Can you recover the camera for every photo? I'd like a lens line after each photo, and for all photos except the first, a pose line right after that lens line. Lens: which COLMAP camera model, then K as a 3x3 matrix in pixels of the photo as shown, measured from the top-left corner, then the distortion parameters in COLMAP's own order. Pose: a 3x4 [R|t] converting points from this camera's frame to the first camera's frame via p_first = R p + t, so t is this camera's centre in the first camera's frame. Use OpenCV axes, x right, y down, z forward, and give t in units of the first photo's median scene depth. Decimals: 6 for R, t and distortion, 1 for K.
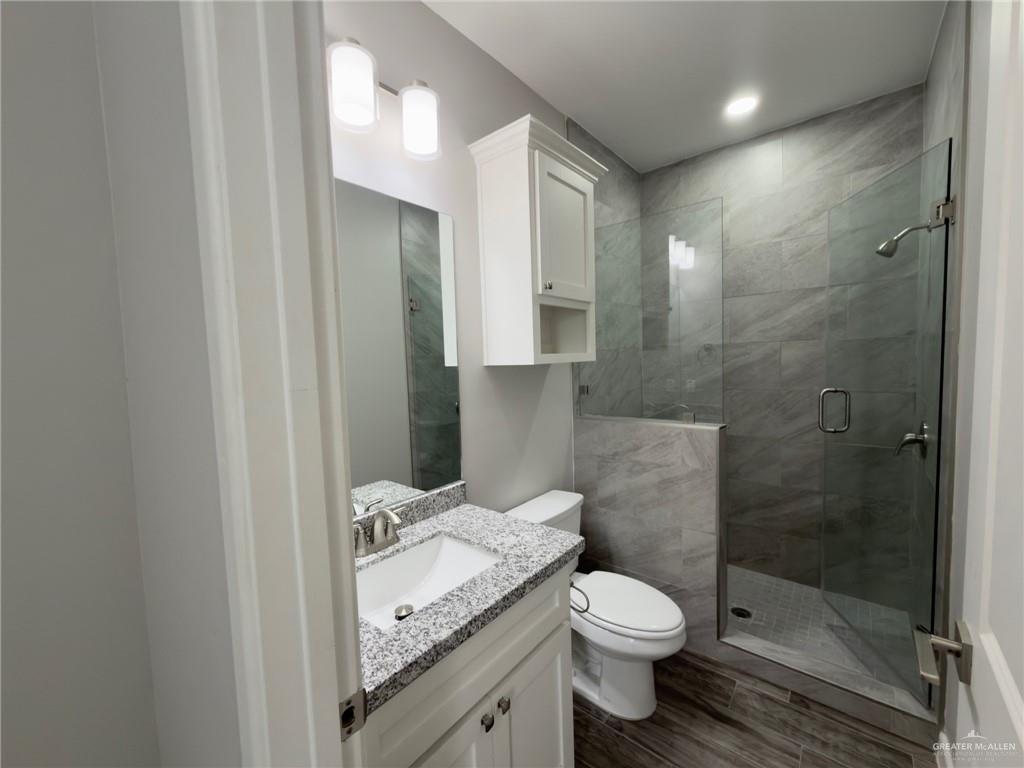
lens RADIAL K [[408.8, 0, 512.0], [0, 408.8, 384.0], [0, 0, 1]] dist [-0.000742, 0.000483]
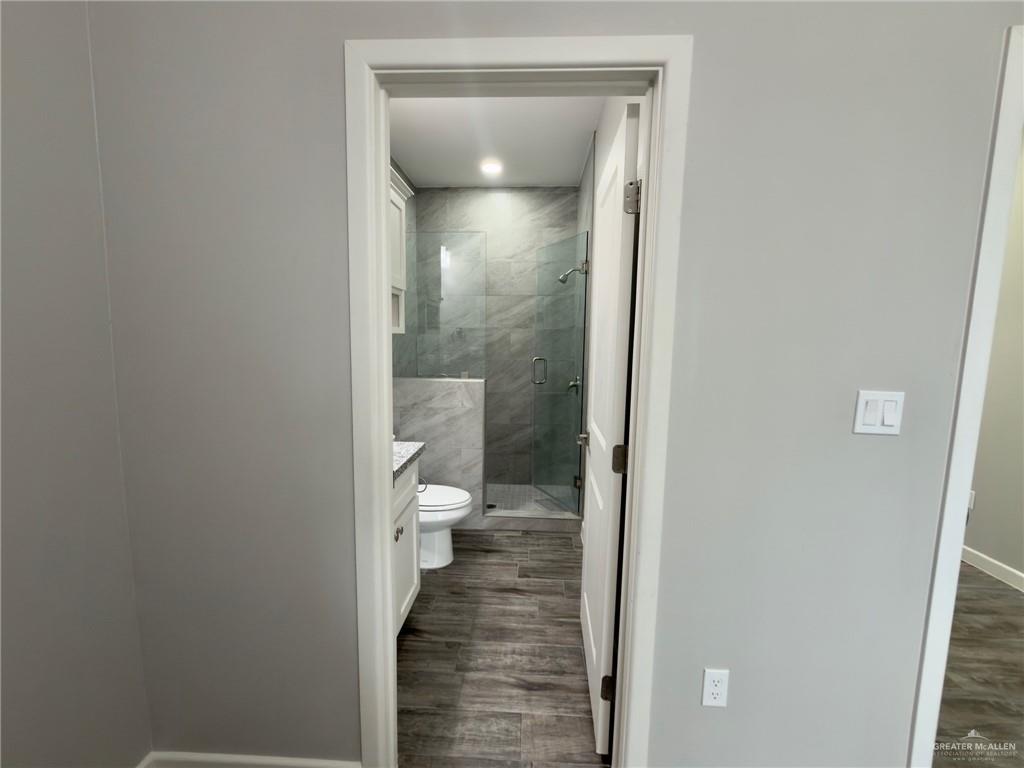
lens RADIAL K [[408.8, 0, 512.0], [0, 408.8, 384.0], [0, 0, 1]] dist [-0.000742, 0.000483]
pose [[0.806108, -0.023301, 0.591310, -0.289694], [-0.000185, 0.999215, 0.039627, 0.051389], [-0.591769, -0.032053, 0.805470, -0.282530]]
